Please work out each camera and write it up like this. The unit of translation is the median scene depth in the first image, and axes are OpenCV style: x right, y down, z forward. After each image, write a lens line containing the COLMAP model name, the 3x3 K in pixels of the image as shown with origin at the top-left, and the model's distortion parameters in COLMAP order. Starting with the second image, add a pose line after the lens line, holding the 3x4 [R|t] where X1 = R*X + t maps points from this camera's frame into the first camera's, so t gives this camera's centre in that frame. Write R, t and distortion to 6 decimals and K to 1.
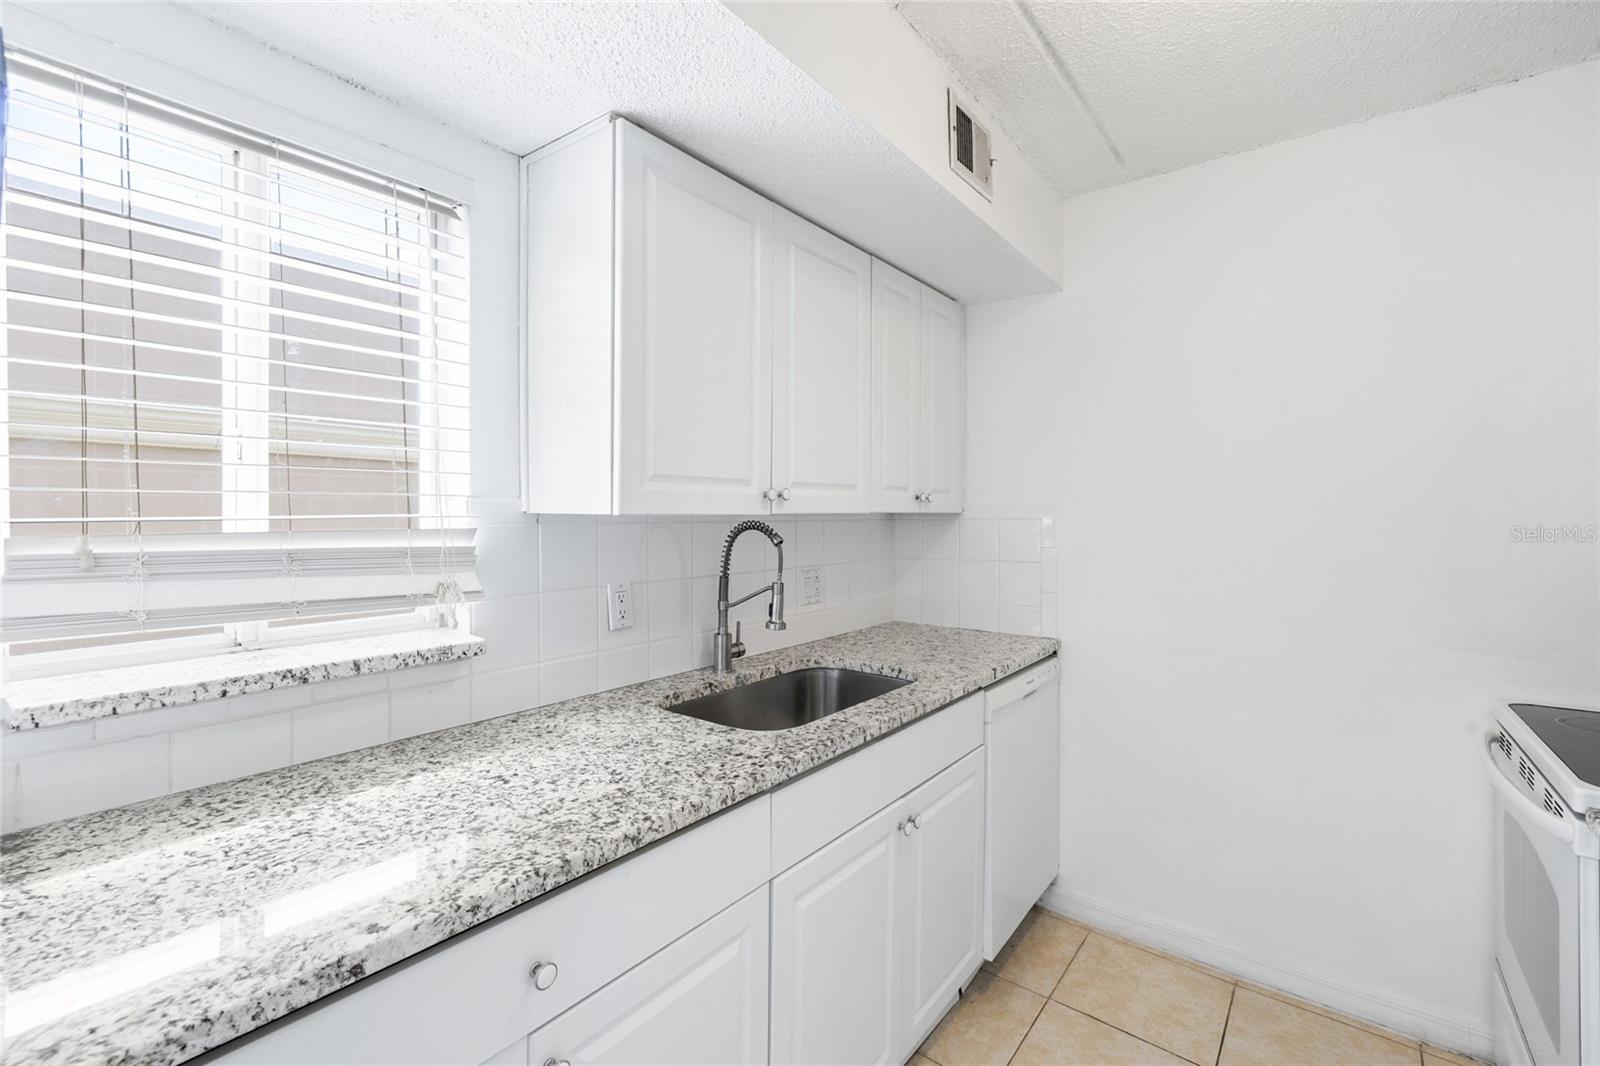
lens RADIAL K [[694.7, 0, 809.4], [0, 694.7, 521.0], [0, 0, 1]] dist [0.005512, -0.000215]
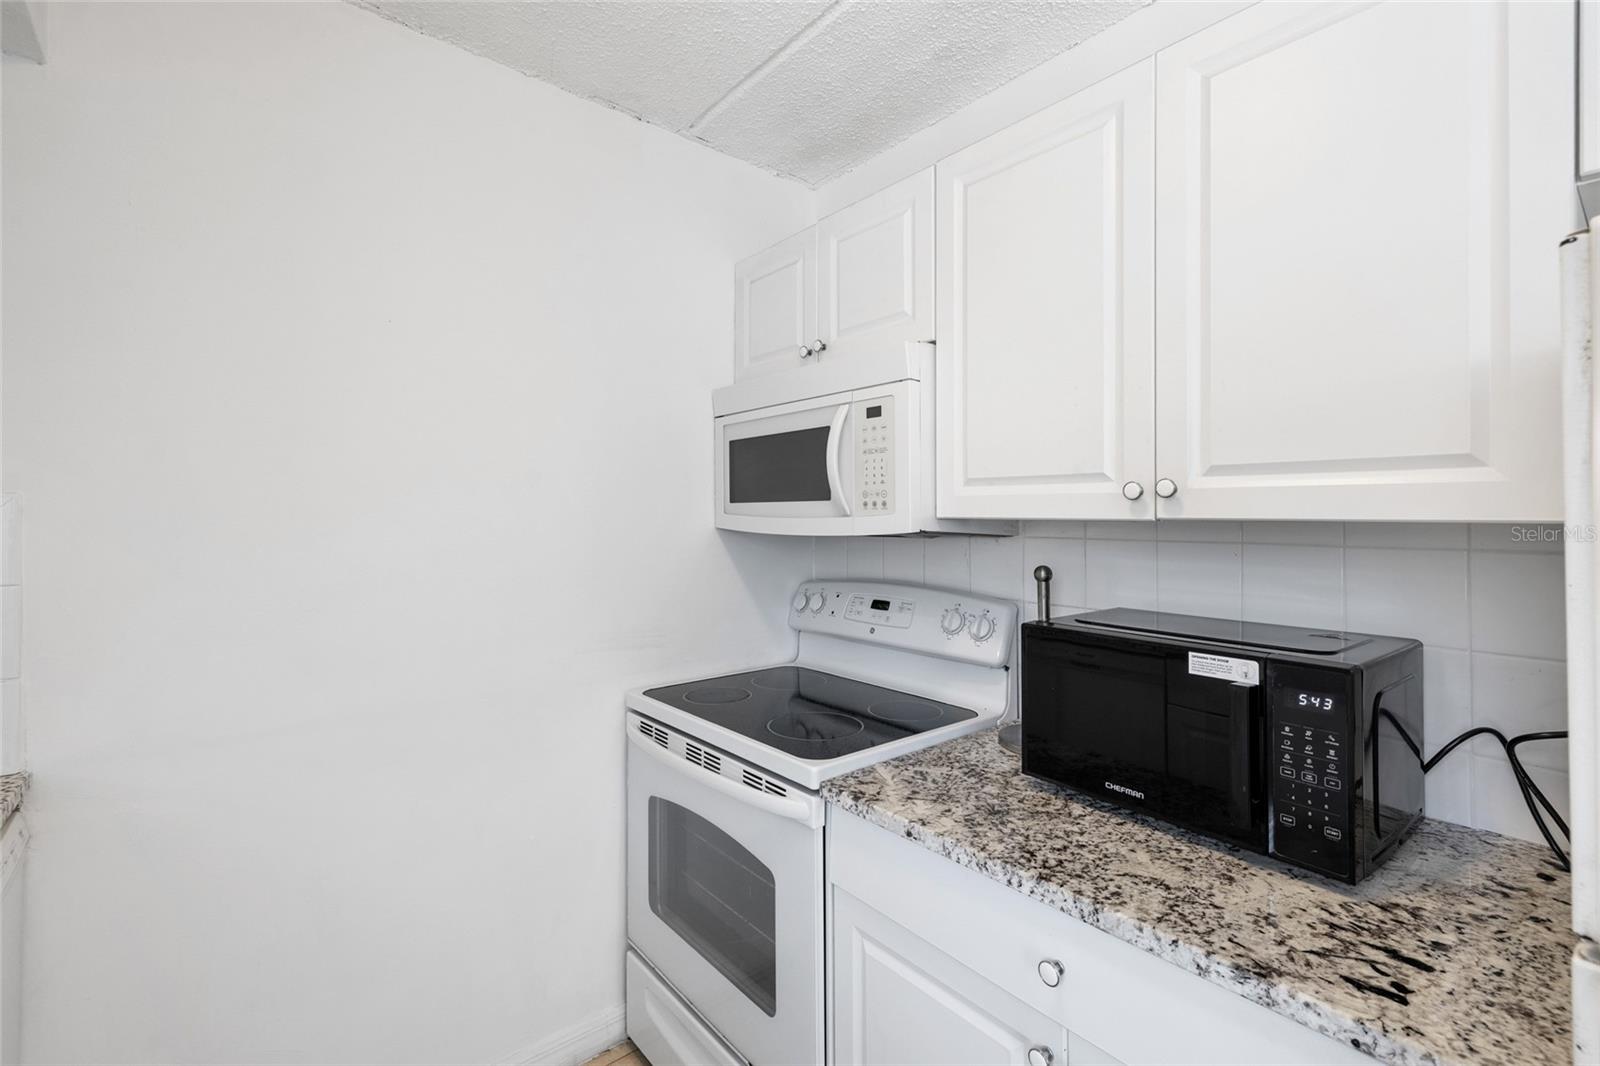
lens RADIAL K [[694.7, 0, 796.7], [0, 694.7, 514.0], [0, 0, 1]] dist [0.005512, -0.000215]
pose [[0.253695, 0.004246, 0.967275, 0.024392], [0.003209, 0.999981, -0.005231, -0.006577], [-0.967279, 0.004431, 0.253676, 0.522379]]
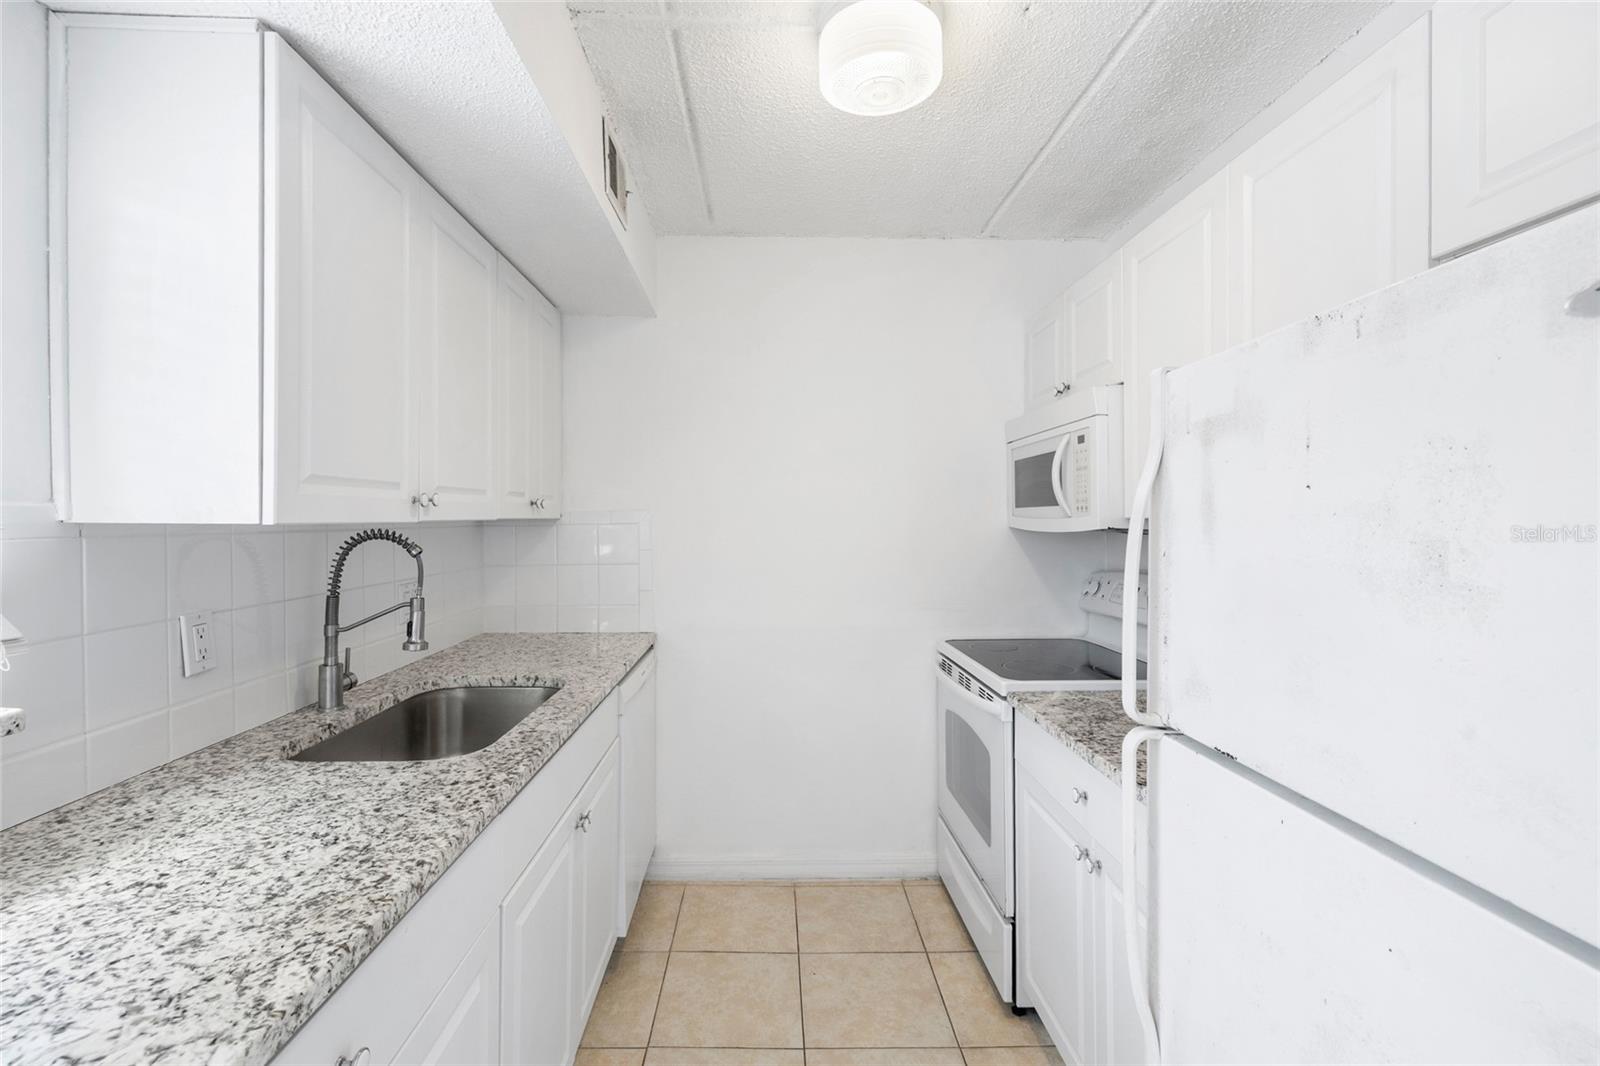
lens RADIAL K [[694.7, 0, 786.5], [0, 694.7, 524.8], [0, 0, 1]] dist [0.005512, -0.000215]
pose [[0.788988, -0.009911, 0.614329, -0.233885], [0.009736, 0.999946, 0.003628, -0.004247], [-0.614332, 0.003118, 0.789042, -0.000378]]
